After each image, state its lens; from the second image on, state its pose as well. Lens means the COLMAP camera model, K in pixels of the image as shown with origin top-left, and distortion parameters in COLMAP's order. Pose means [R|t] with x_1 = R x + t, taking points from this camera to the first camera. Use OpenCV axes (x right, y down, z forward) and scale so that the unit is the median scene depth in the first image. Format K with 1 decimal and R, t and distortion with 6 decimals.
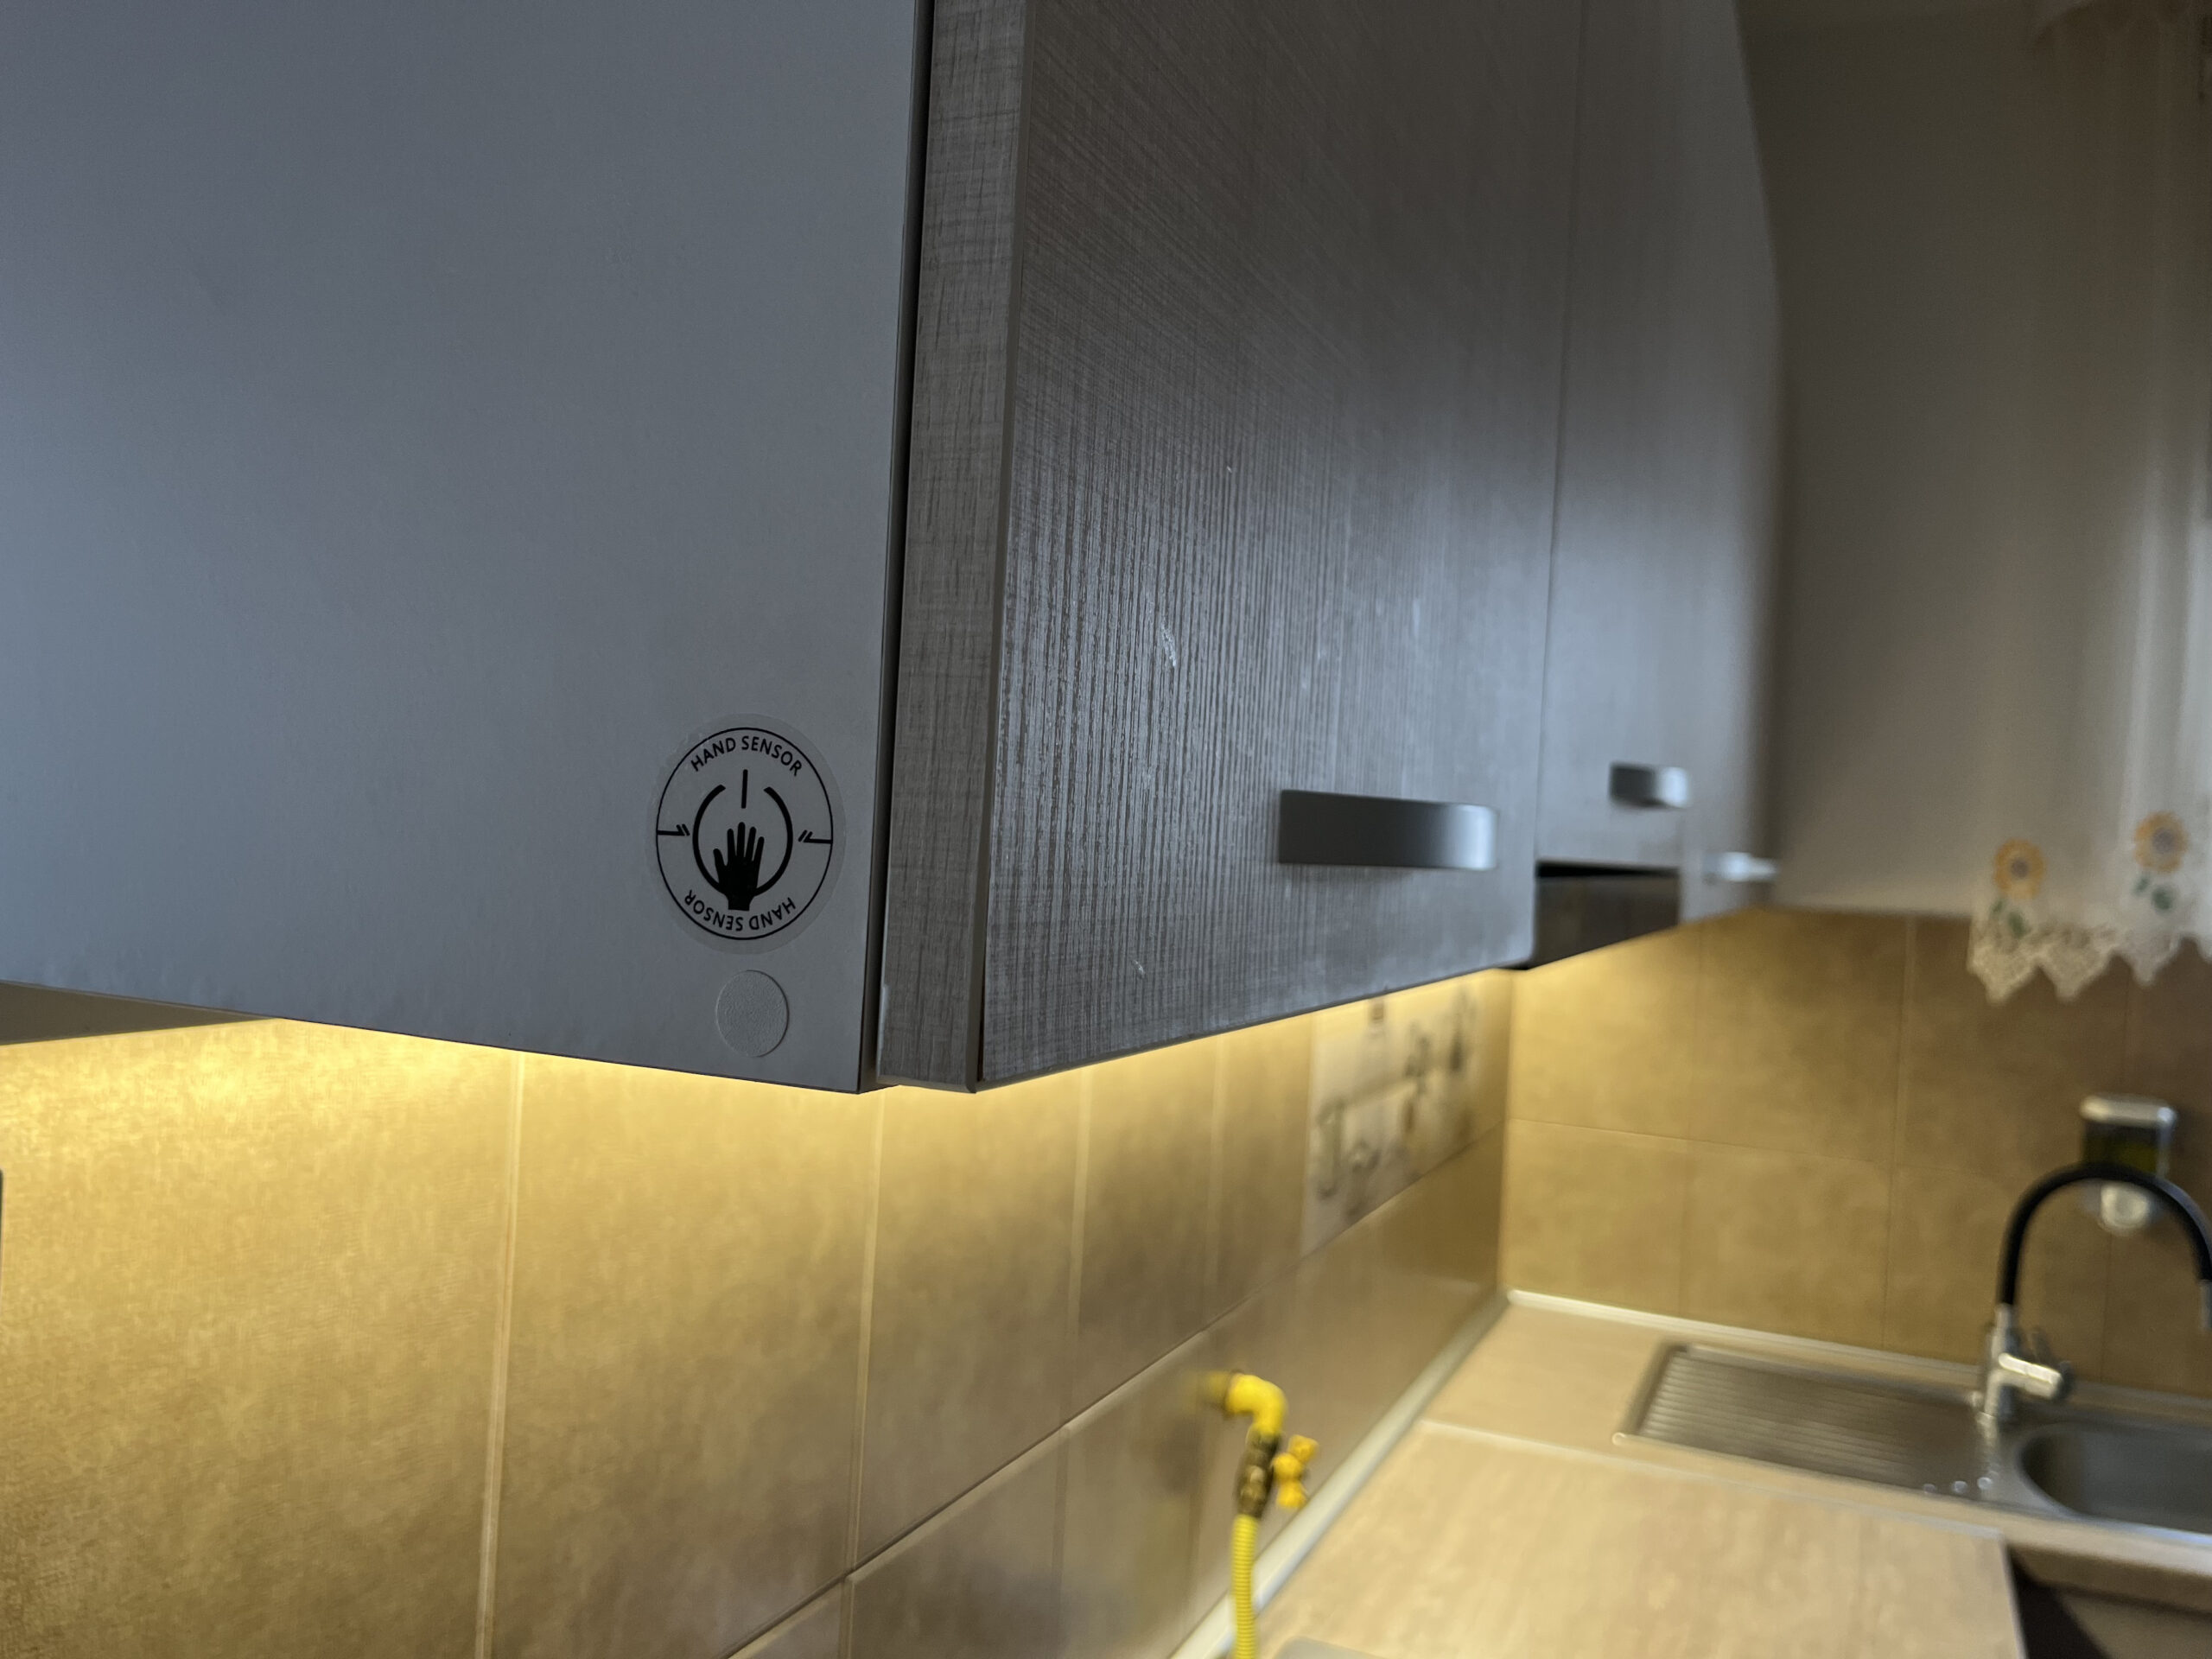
lens RADIAL K [[1712.9, 0, 1097.1], [0, 1712.9, 831.0], [0, 0, 1]] dist [0.055216, -0.090372]
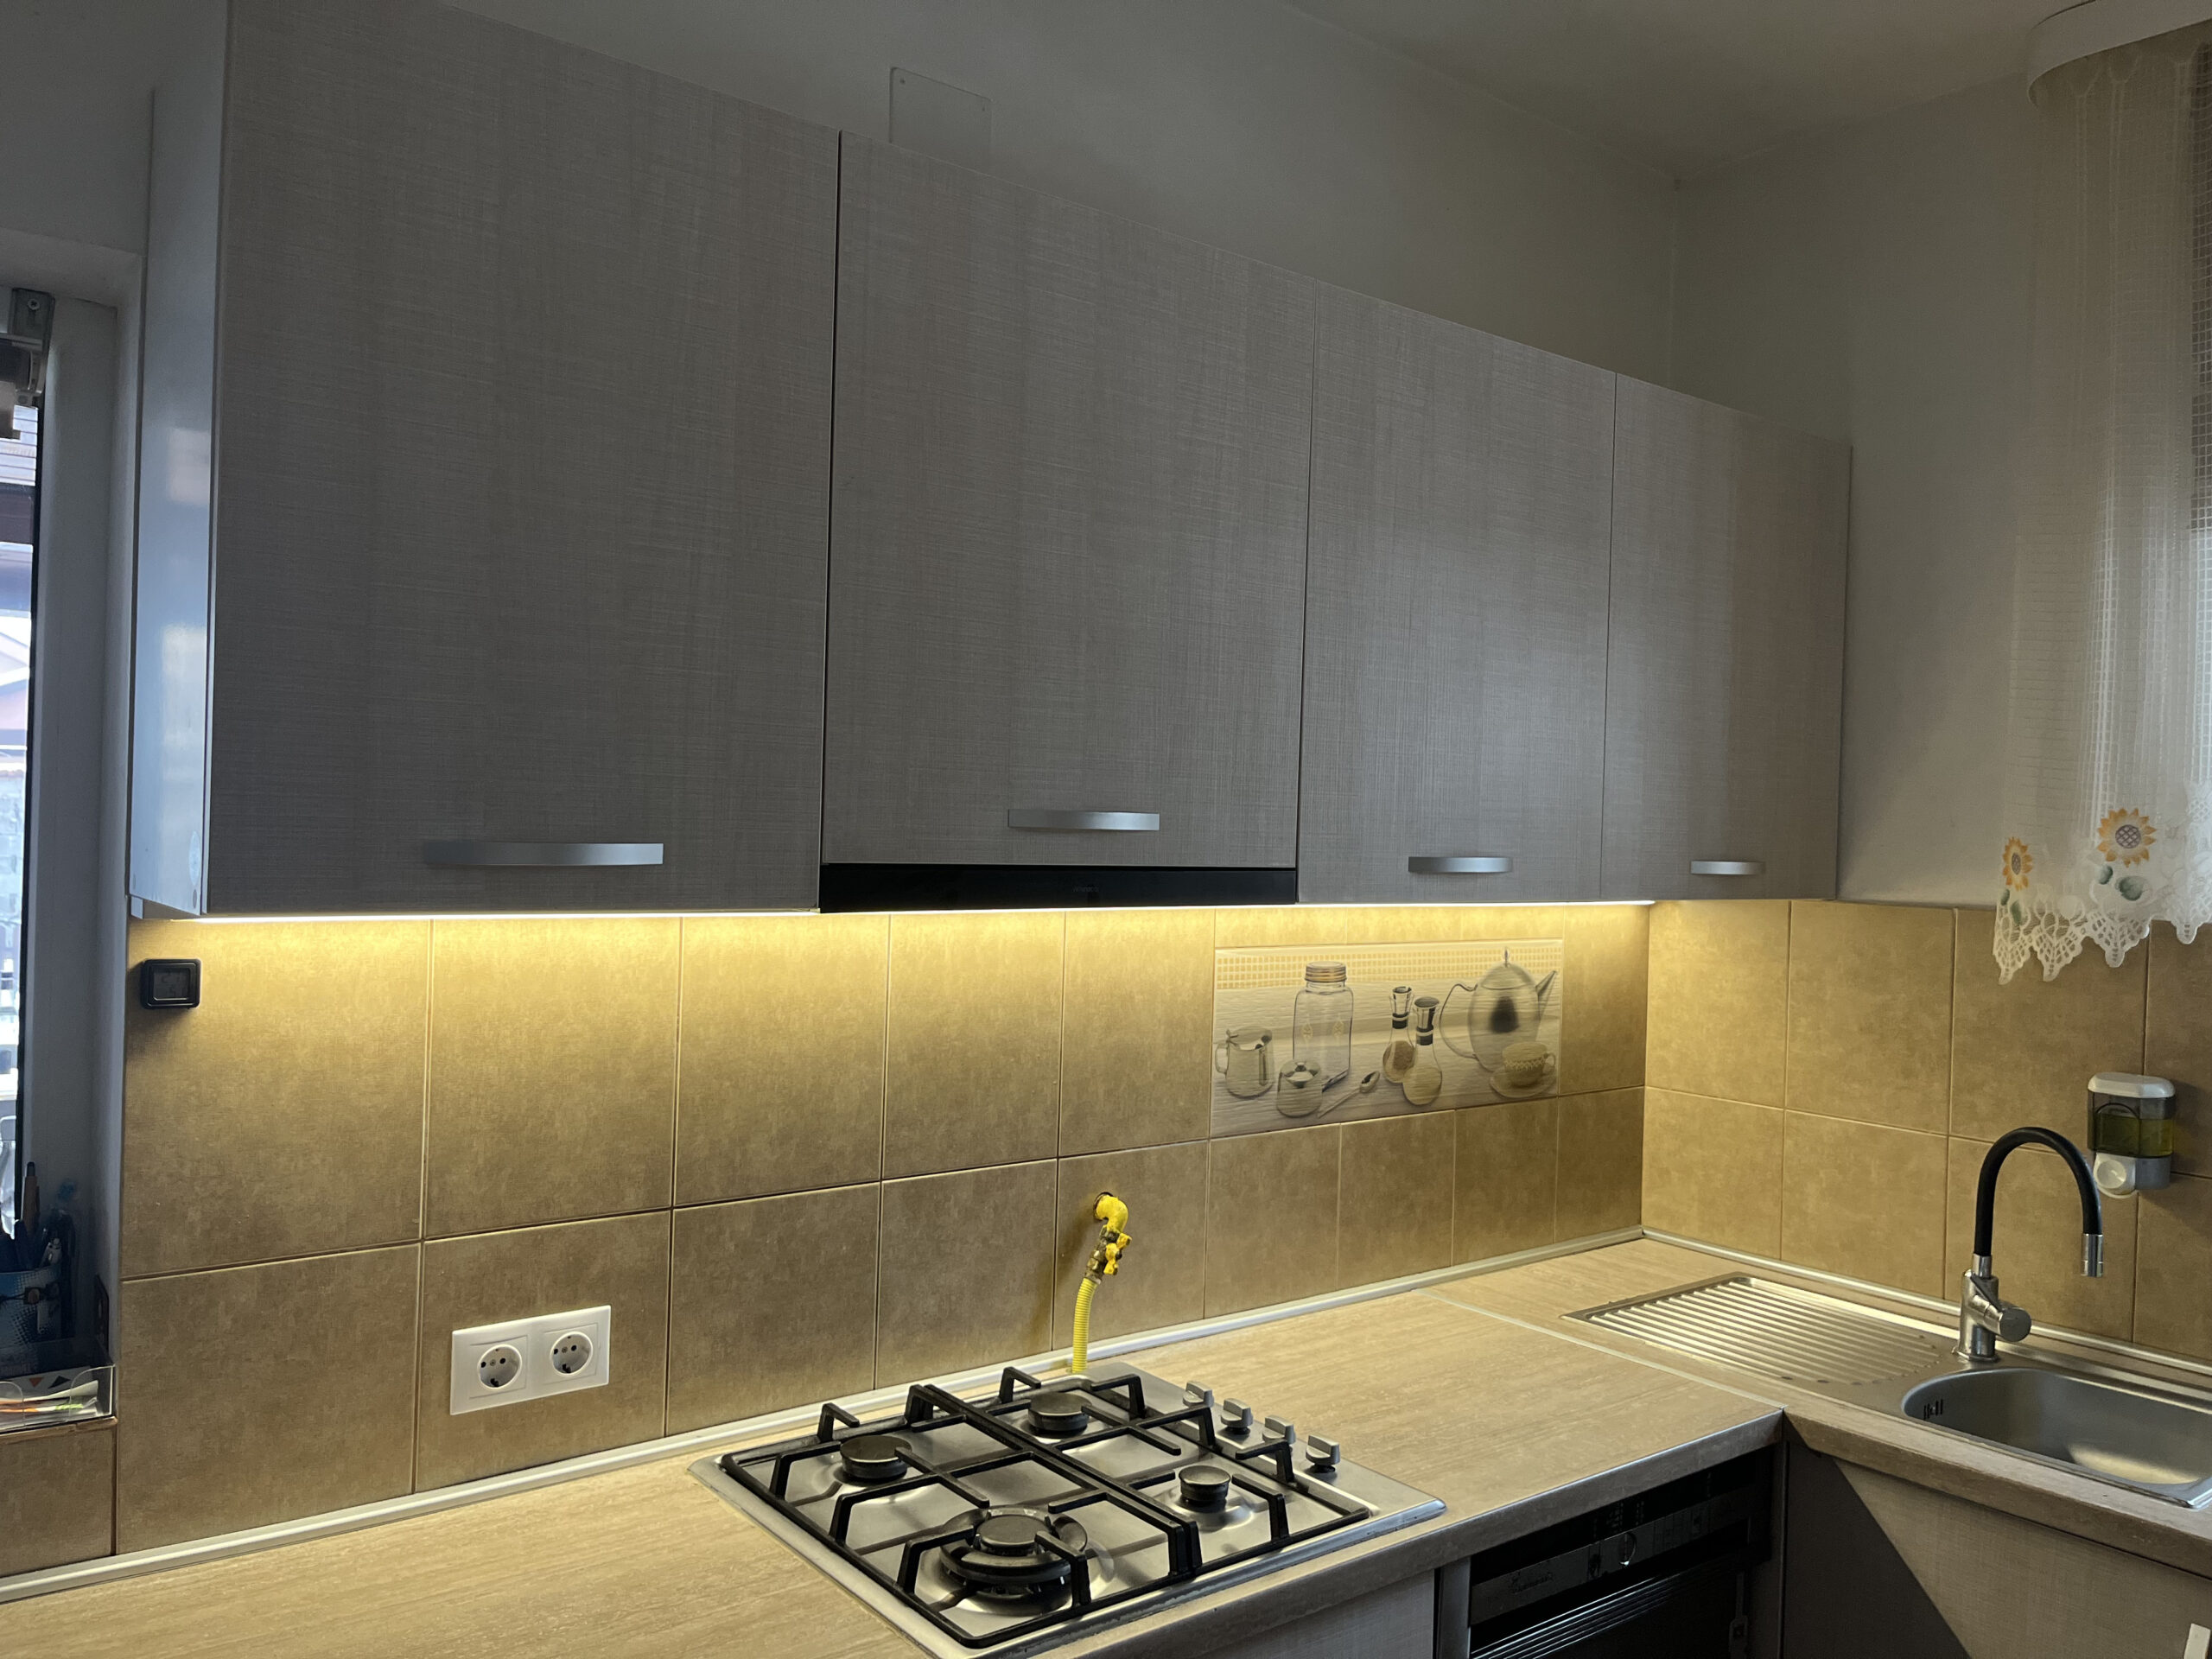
lens RADIAL K [[1712.9, 0, 1097.1], [0, 1712.9, 831.0], [0, 0, 1]] dist [0.055216, -0.090372]
pose [[0.876959, -0.027072, -0.479802, 1.045807], [0.021459, 0.999622, -0.017179, 0.015190], [0.480086, 0.004769, 0.877208, -0.468609]]
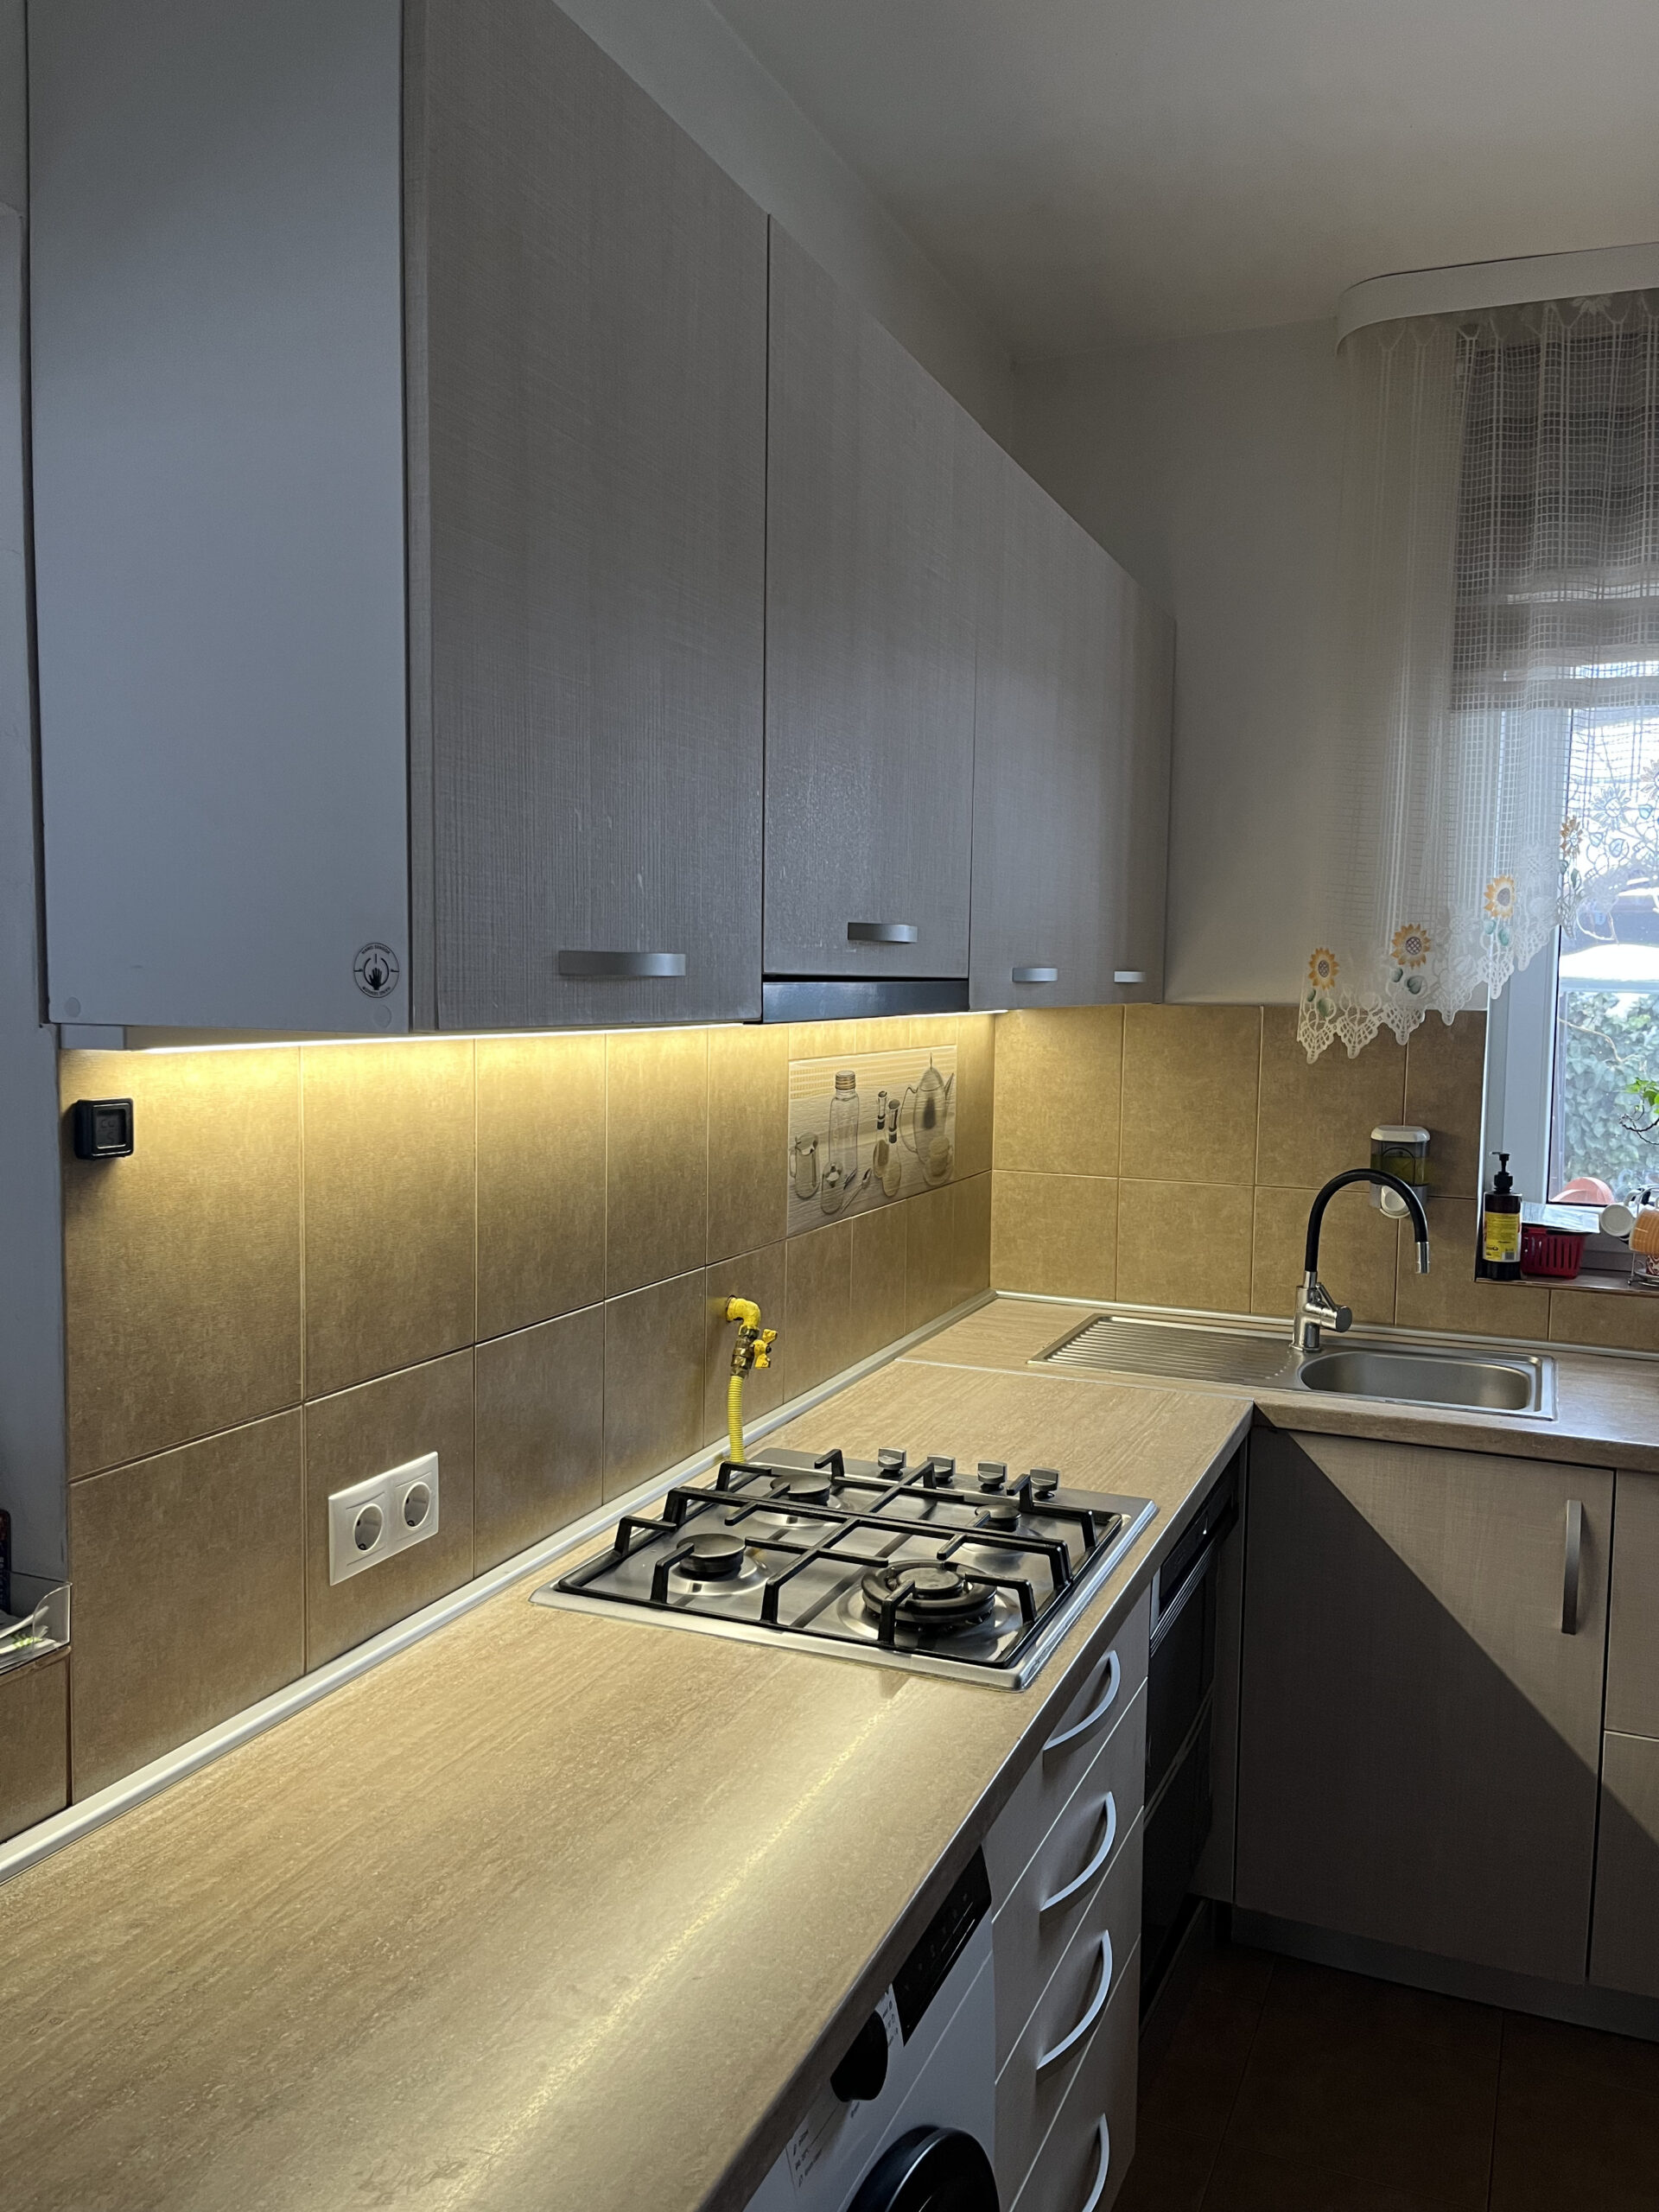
lens RADIAL K [[1712.9, 0, 829.5], [0, 1712.9, 1106.0], [0, 0, 1]] dist [0.055216, -0.090372]
pose [[0.998944, -0.043336, 0.015241, 0.197533], [0.042002, 0.995985, 0.079057, 0.011266], [-0.018606, -0.078334, 0.996754, -0.773234]]
